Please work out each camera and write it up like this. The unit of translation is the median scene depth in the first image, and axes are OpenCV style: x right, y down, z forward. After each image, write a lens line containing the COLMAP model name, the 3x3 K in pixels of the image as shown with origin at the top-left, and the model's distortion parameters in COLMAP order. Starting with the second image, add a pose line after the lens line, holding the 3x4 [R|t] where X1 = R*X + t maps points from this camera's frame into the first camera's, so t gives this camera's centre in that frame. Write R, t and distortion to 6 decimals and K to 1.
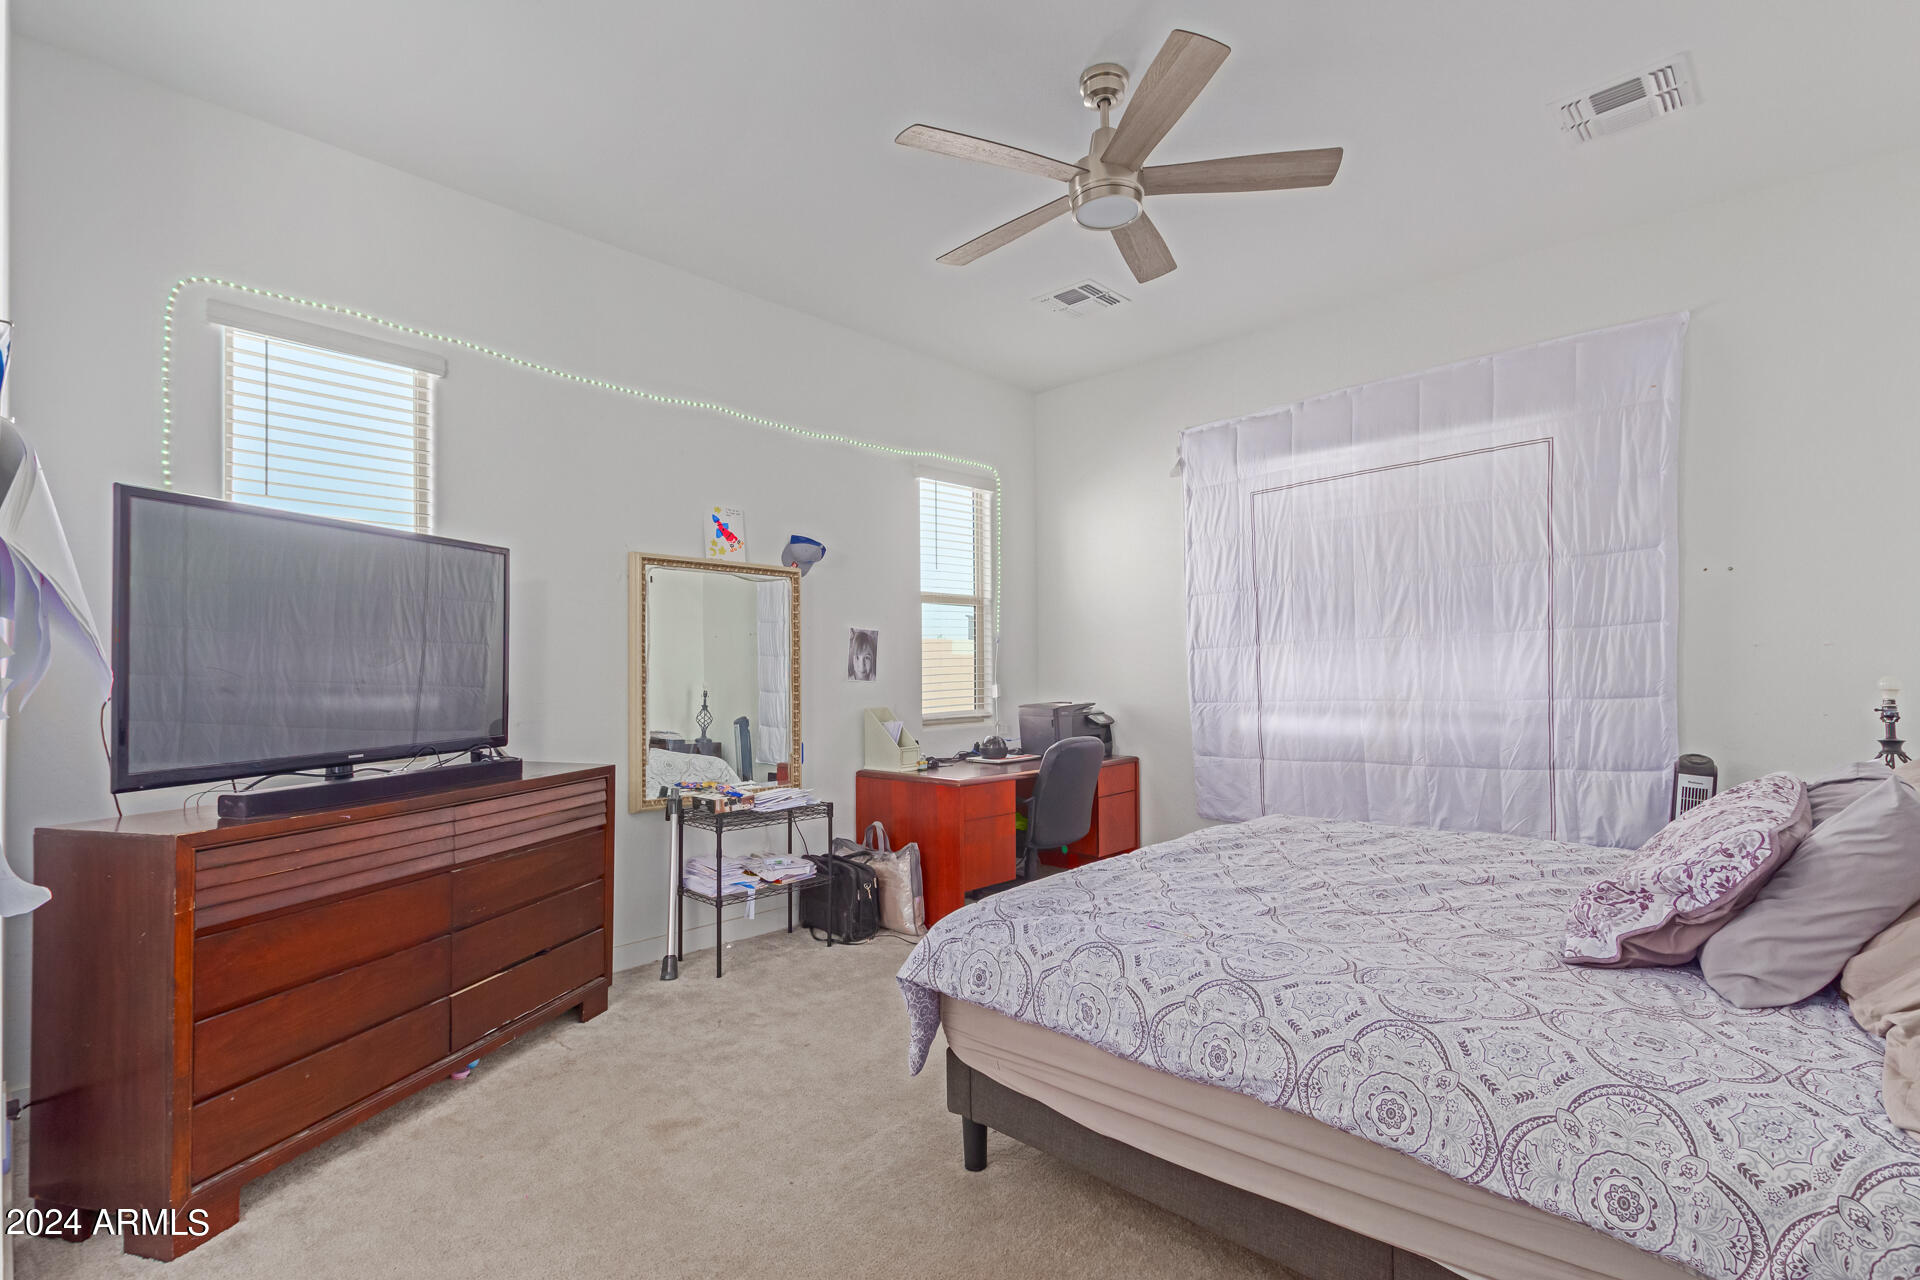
lens RADIAL K [[895.0, 0, 966.7], [0, 895.0, 661.1], [0, 0, 1]] dist [0.002388, 0.000151]
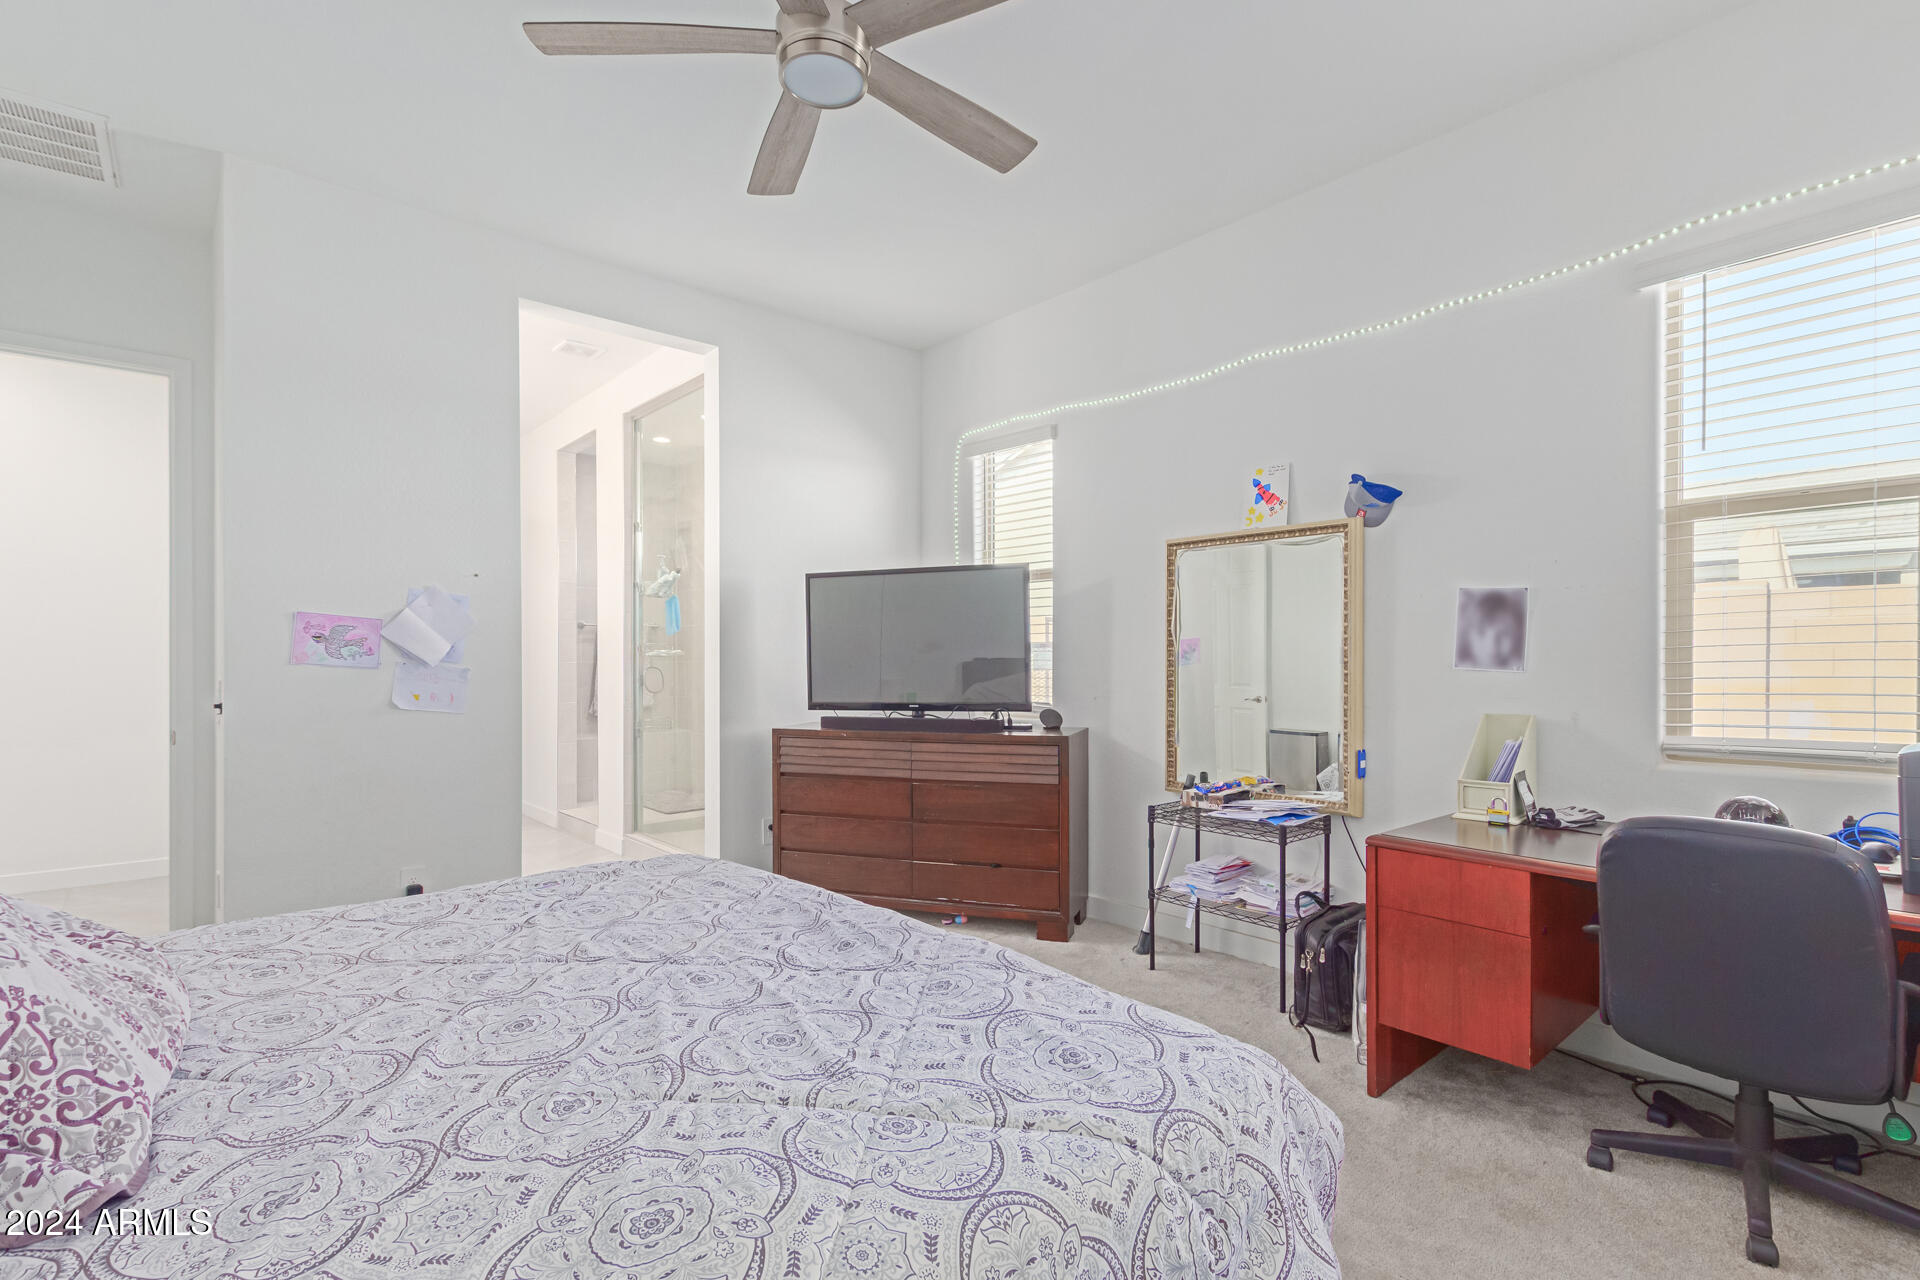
lens RADIAL K [[895.0, 0, 966.7], [0, 895.0, 661.1], [0, 0, 1]] dist [0.002388, 0.000151]
pose [[-0.094293, 0.010876, -0.995485, 0.607979], [0.017233, 0.999808, 0.009291, 0.004265], [0.995395, -0.016279, -0.094462, 0.767902]]
